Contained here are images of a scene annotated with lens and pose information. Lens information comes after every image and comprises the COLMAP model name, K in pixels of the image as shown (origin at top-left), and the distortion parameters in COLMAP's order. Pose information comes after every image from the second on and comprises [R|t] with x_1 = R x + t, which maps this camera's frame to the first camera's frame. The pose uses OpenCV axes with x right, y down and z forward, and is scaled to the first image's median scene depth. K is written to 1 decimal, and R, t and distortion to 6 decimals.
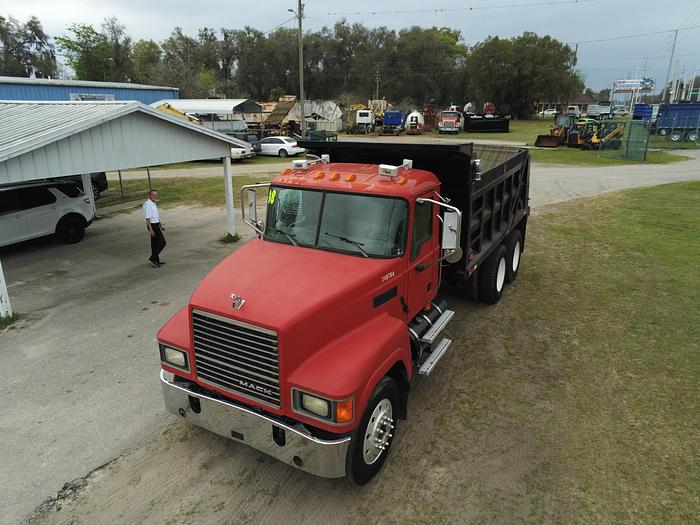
lens RADIAL K [[475.5, 0, 344.6], [0, 475.5, 266.7], [0, 0, 1]] dist [0.006418, -0.004570]
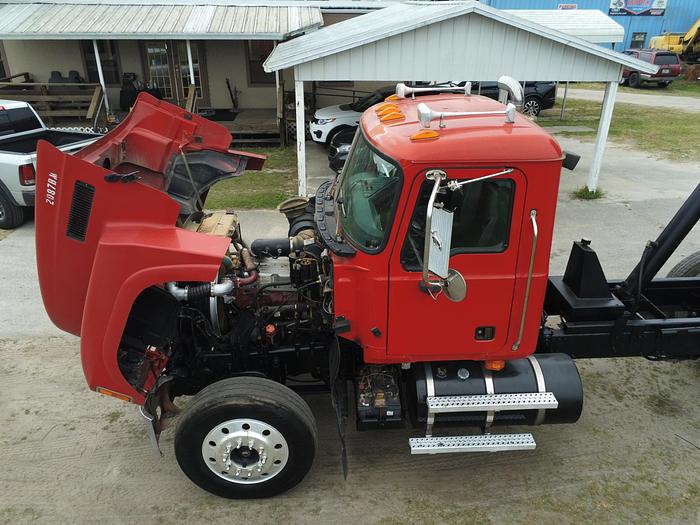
lens RADIAL K [[537.0, 0, 352.7], [0, 537.0, 263.9], [0, 0, 1]] dist [0.001442, 0.004759]
pose [[0.533262, 0.365592, -0.762872, 0.342901], [-0.274688, 0.927761, 0.252599, -0.095556], [0.800111, 0.074850, 0.595164, 0.294394]]
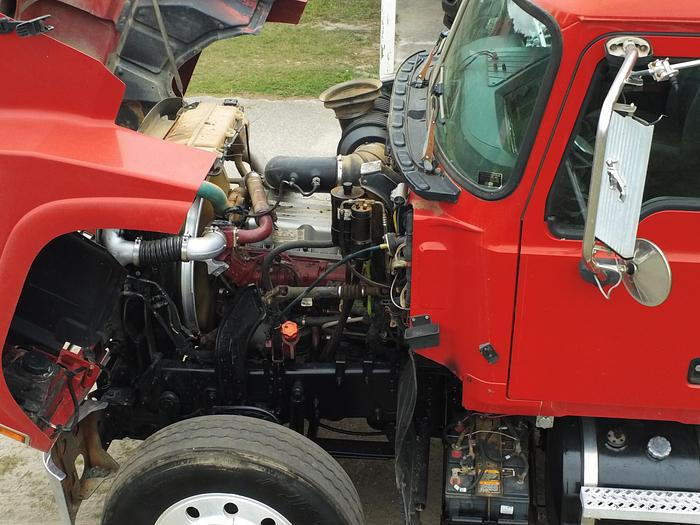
lens RADIAL K [[1014.3, 0, 355.2], [0, 1014.3, 264.4], [0, 0, 1]] dist [0.004624, 0.000000]
pose [[0.410404, 0.439997, -0.798731, 0.338677], [-0.297670, 0.892554, 0.338733, -0.097637], [0.861952, 0.098741, 0.497282, 0.310828]]
